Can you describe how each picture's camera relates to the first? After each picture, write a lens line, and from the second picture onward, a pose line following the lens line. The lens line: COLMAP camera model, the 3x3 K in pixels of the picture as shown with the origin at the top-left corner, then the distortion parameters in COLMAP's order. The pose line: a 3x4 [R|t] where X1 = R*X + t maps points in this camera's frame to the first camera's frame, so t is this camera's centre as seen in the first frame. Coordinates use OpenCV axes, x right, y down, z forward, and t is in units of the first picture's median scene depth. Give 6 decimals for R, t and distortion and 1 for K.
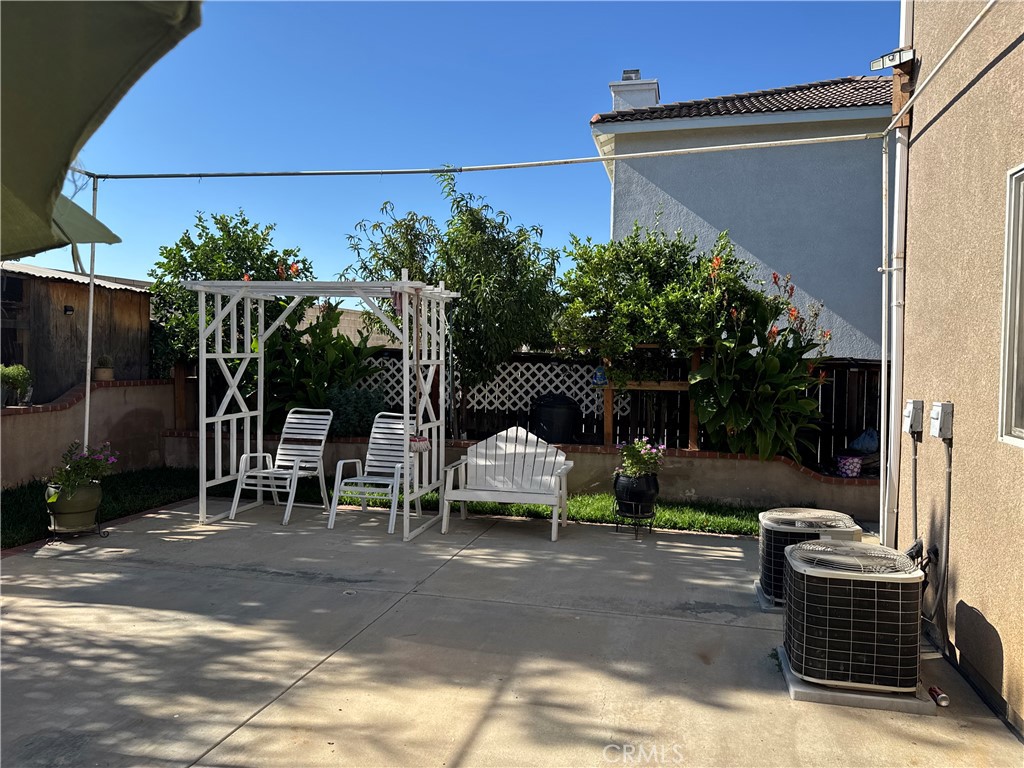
lens RADIAL K [[723.0, 0, 510.0], [0, 723.0, 388.5], [0, 0, 1]] dist [-0.000807, -0.037067]
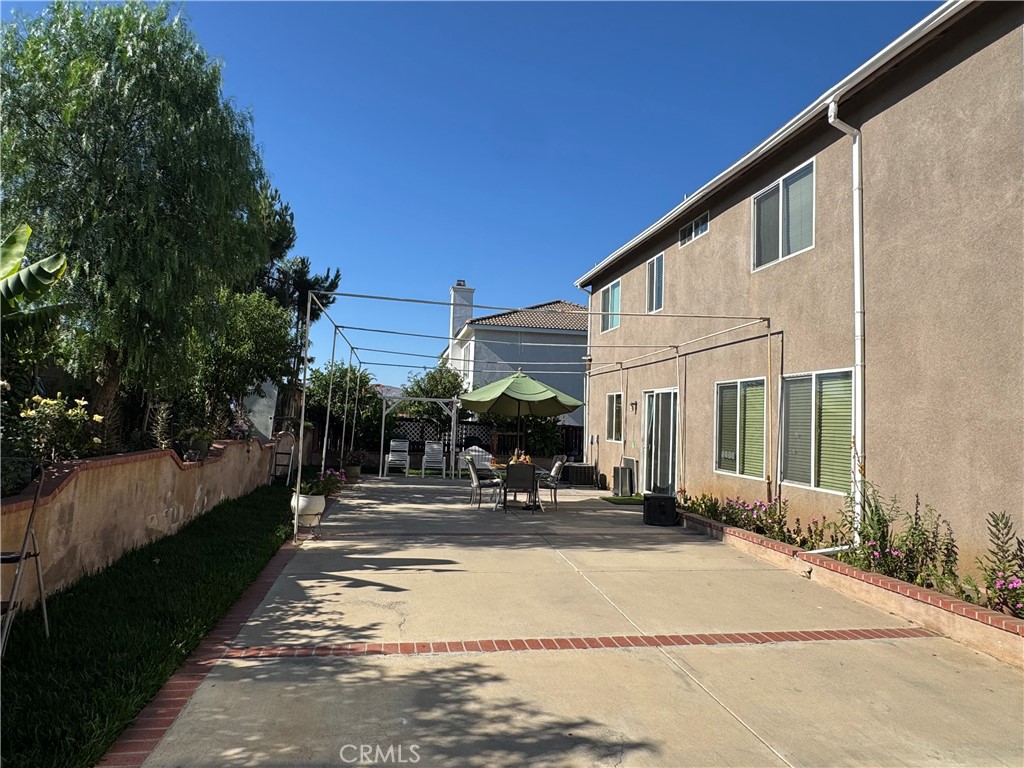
lens RADIAL K [[626.1, 0, 511.8], [0, 626.1, 379.3], [0, 0, 1]] dist [-0.001541, -0.000029]
pose [[0.915819, 0.045285, 0.399030, -0.919865], [-0.005220, 0.994880, -0.100927, 0.039089], [-0.401558, 0.090348, 0.911366, -1.501143]]
